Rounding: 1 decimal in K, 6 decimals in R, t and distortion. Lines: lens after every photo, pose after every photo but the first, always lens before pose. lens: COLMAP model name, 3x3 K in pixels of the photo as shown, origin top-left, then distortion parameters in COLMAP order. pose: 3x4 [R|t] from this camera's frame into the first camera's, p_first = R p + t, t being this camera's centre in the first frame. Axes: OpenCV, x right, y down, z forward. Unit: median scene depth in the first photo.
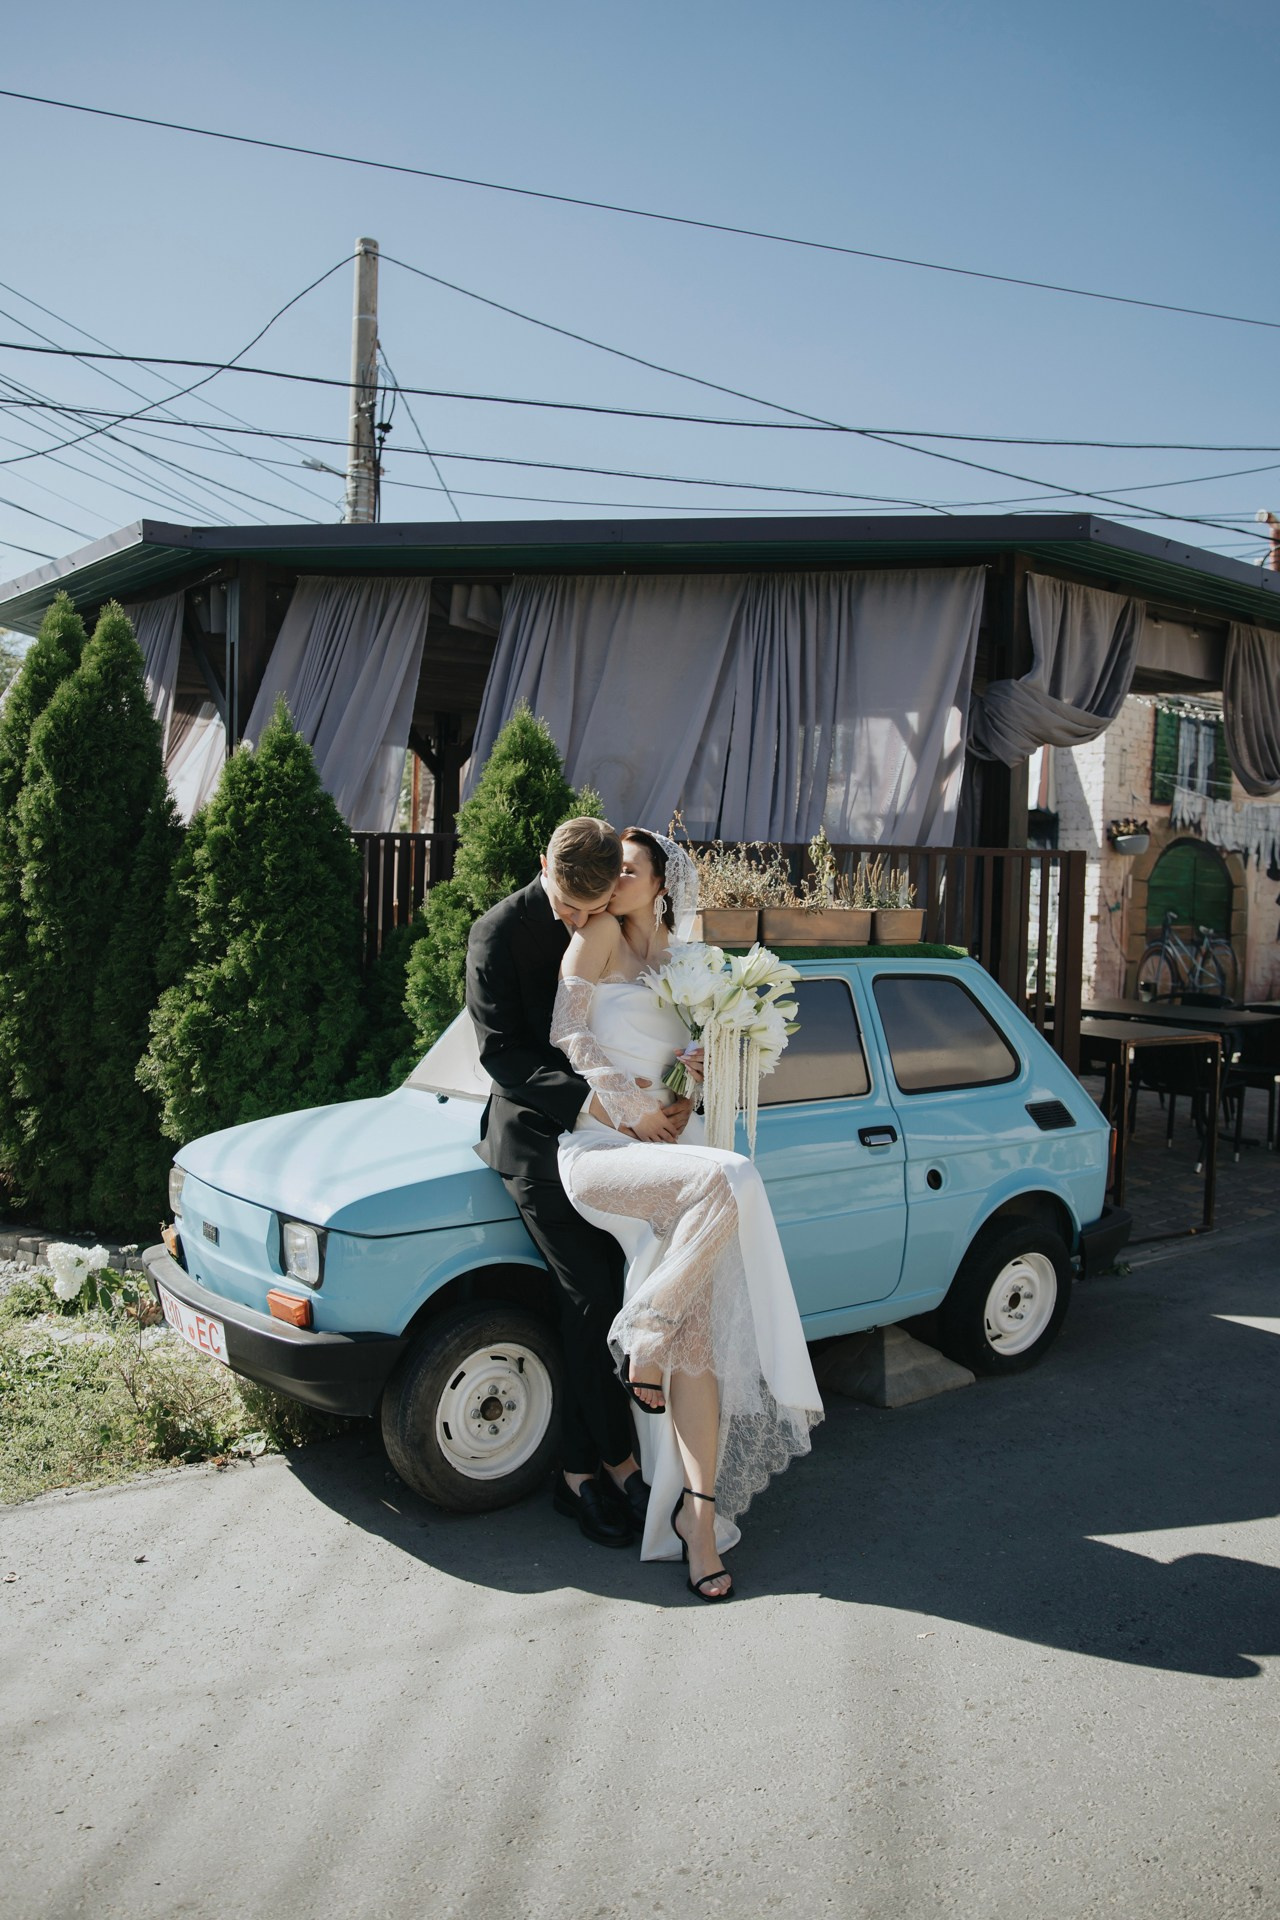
lens RADIAL K [[1387.8, 0, 640.0], [0, 1387.8, 960.0], [0, 0, 1]] dist [-0.084115, 0.000041]
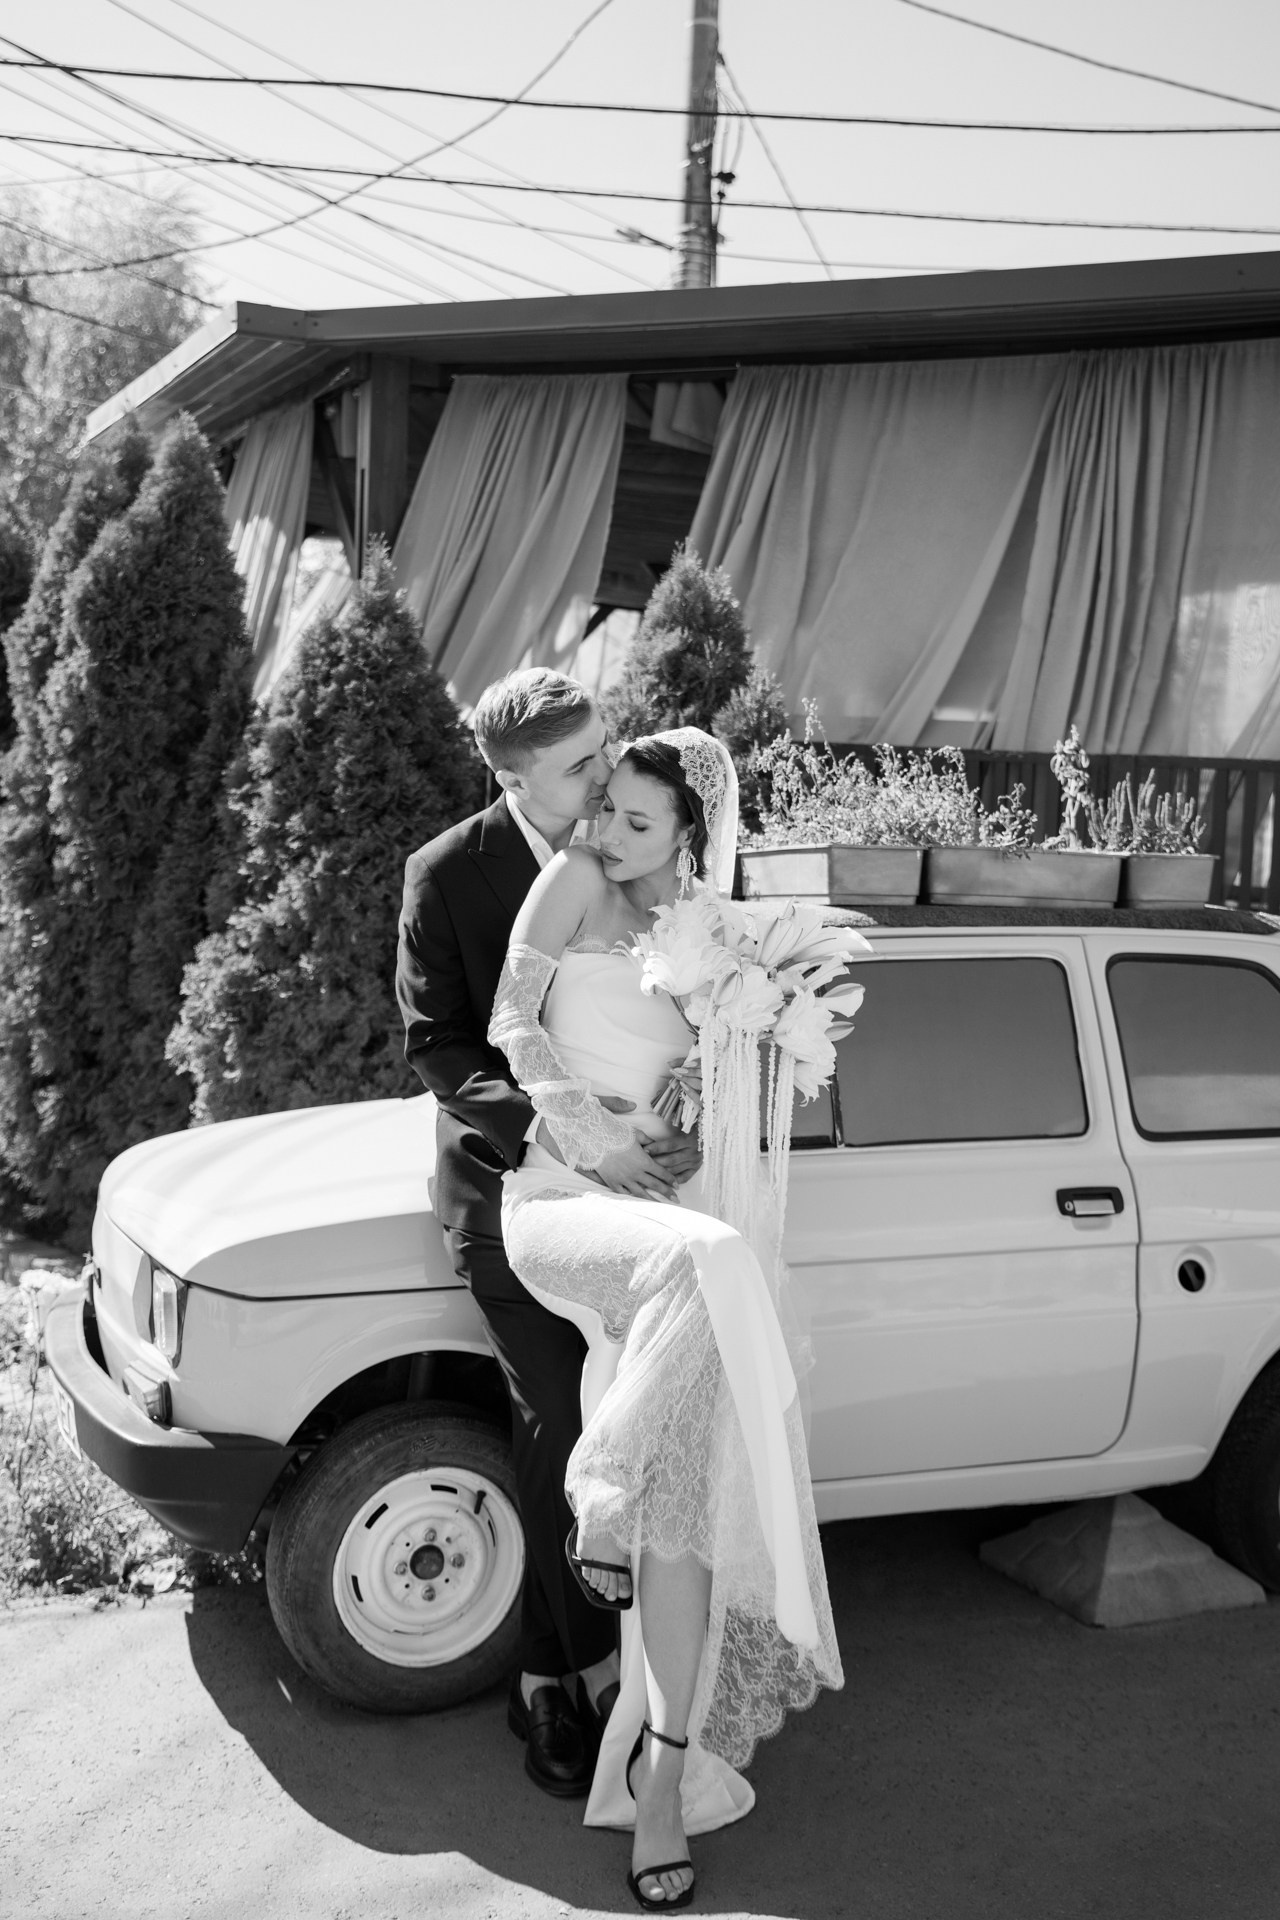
lens RADIAL K [[1903.1, 0, 639.6], [0, 1903.1, 915.2], [0, 0, 1]] dist [-0.016408, 0.024212]
pose [[0.972151, 0.034422, -0.231815, 0.119965], [-0.034415, 0.999399, 0.004077, -0.002487], [0.231816, 0.004014, 0.972751, 0.058585]]
